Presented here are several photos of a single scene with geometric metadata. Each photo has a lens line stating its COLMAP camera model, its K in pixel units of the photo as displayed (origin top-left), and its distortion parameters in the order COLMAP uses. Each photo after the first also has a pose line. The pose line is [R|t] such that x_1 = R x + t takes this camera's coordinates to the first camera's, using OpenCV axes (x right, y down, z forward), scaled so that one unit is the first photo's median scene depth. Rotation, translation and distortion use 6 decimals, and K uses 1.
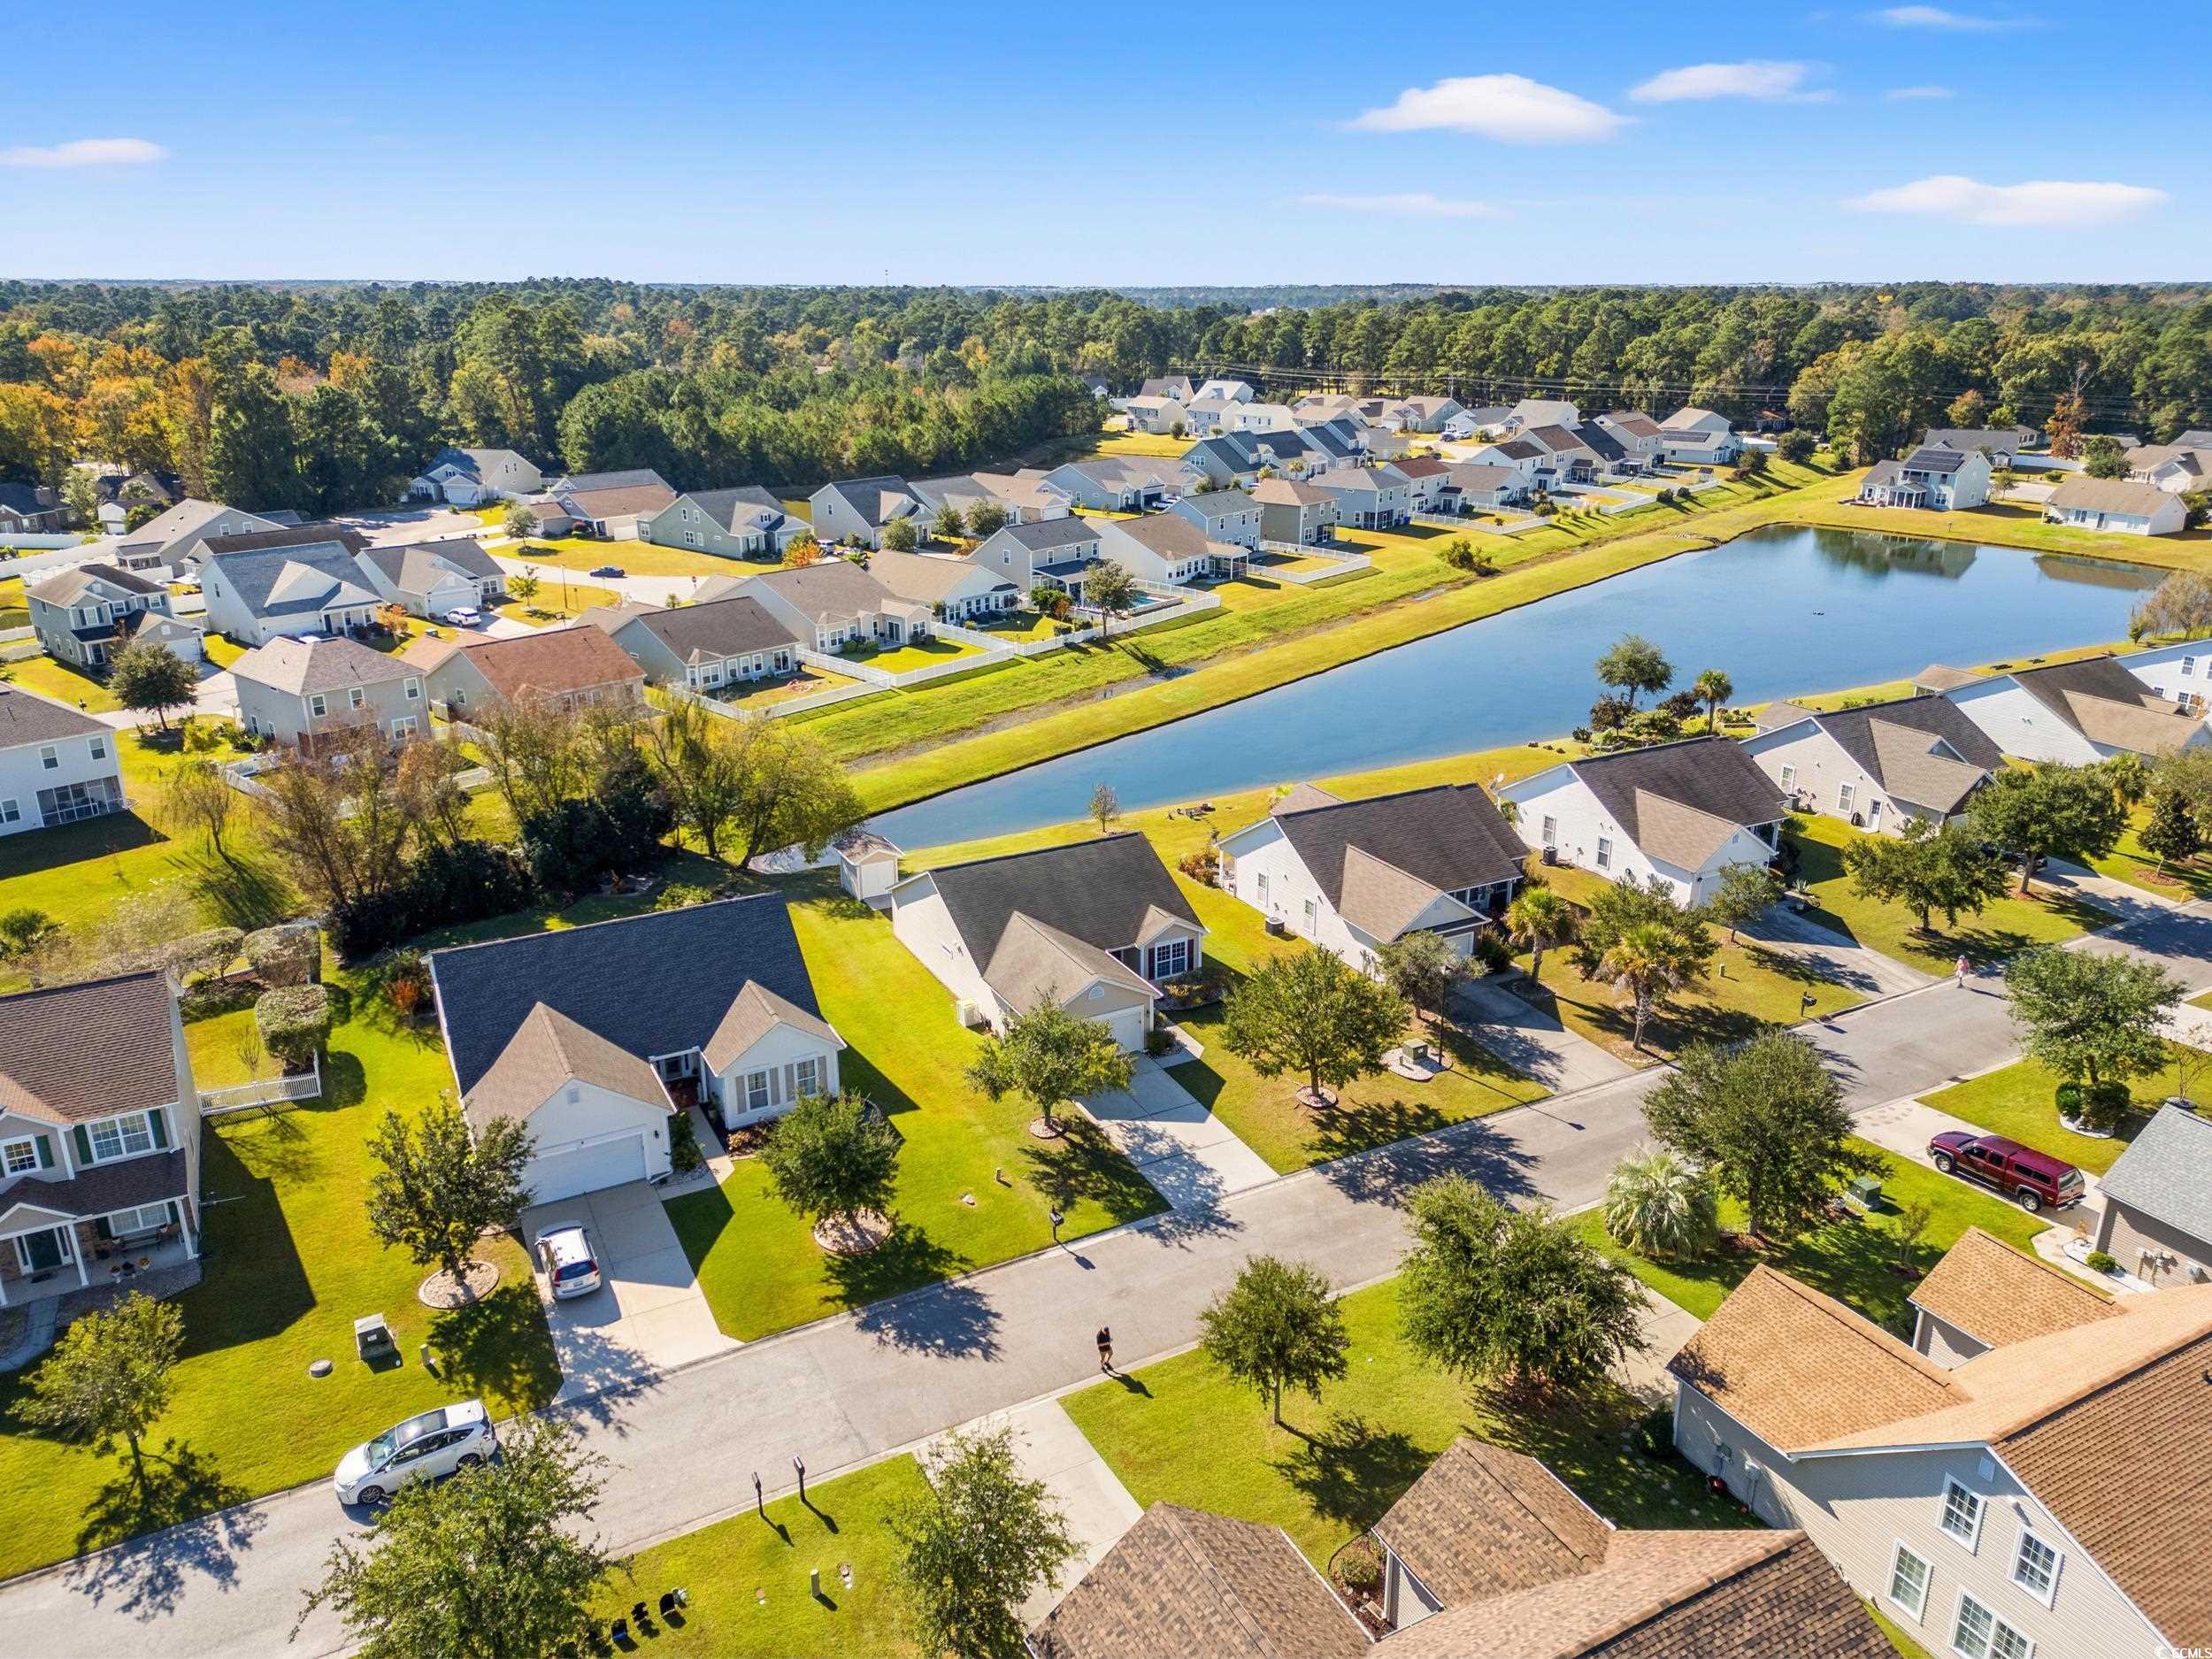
lens RADIAL K [[1559.5, 0, 1106.0], [0, 1559.5, 829.5], [0, 0, 1]] dist [0.144652, -0.297748]
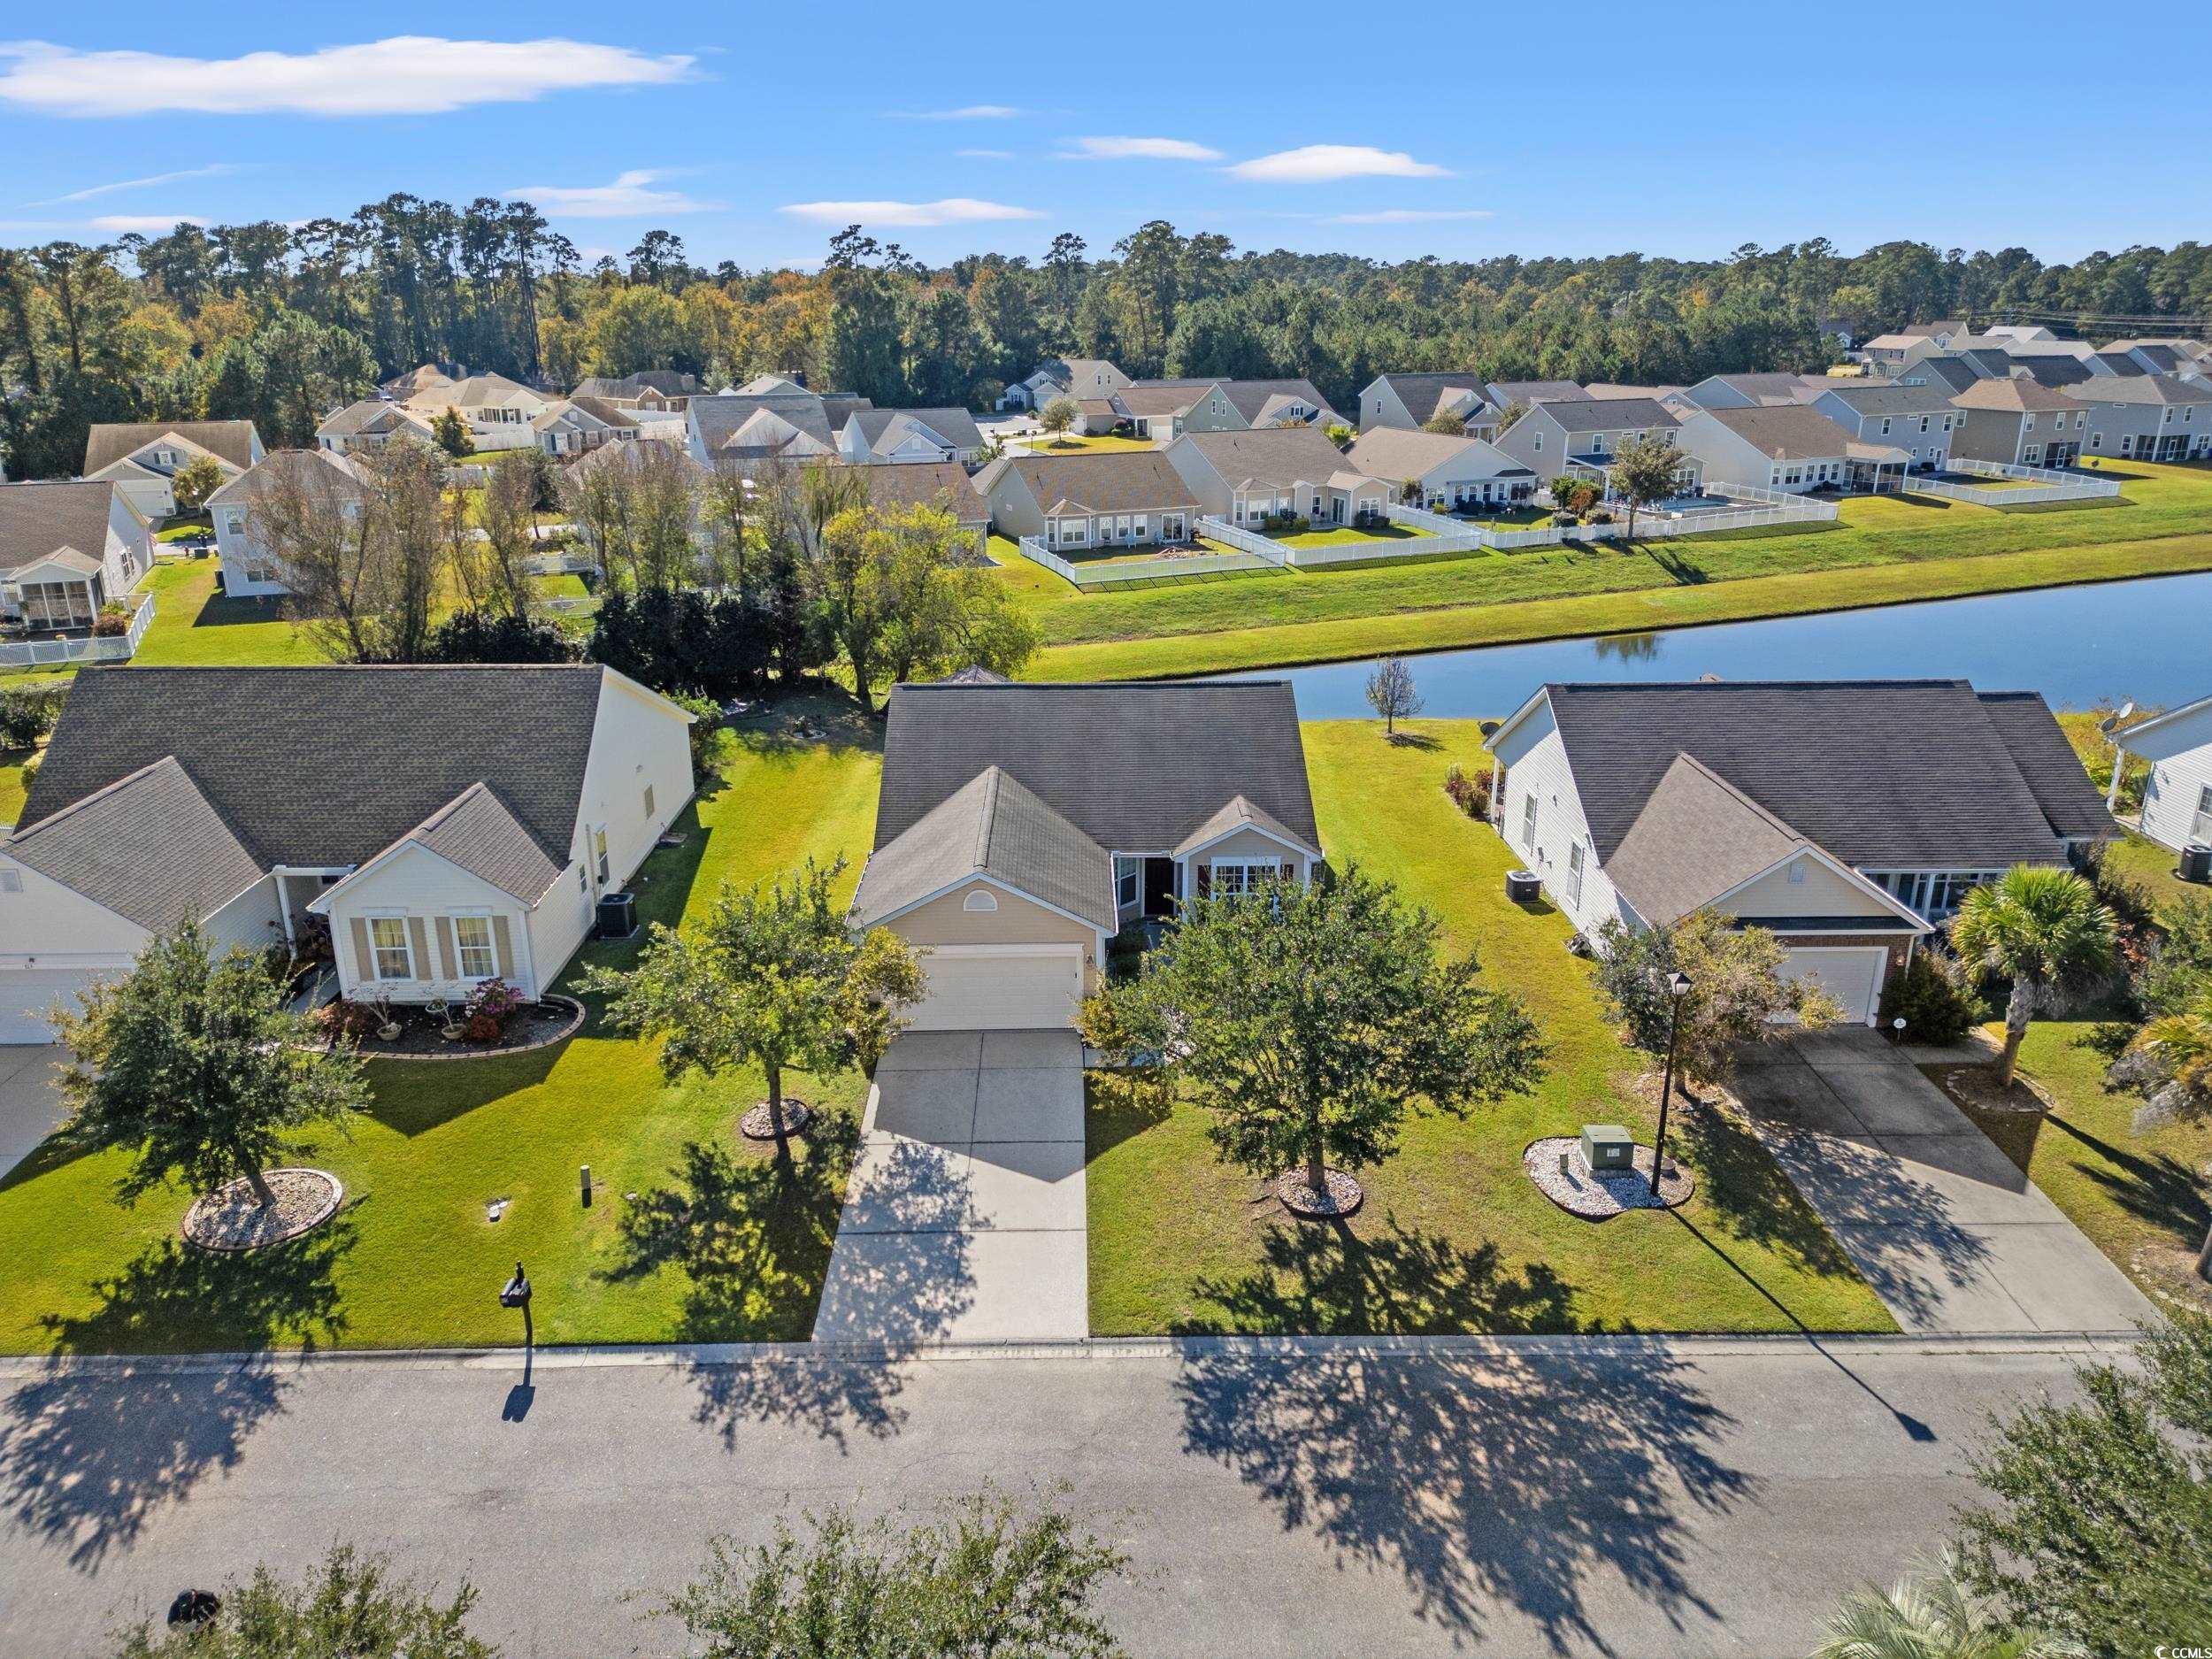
lens RADIAL K [[1528.0, 0, 1106.0], [0, 1528.0, 829.5], [0, 0, 1]] dist [0.073018, -0.078850]
pose [[0.885753, 0.142651, -0.441693, 0.134238], [-0.145604, 0.988963, 0.027411, 0.030511], [0.440728, 0.040032, 0.896748, 0.281518]]
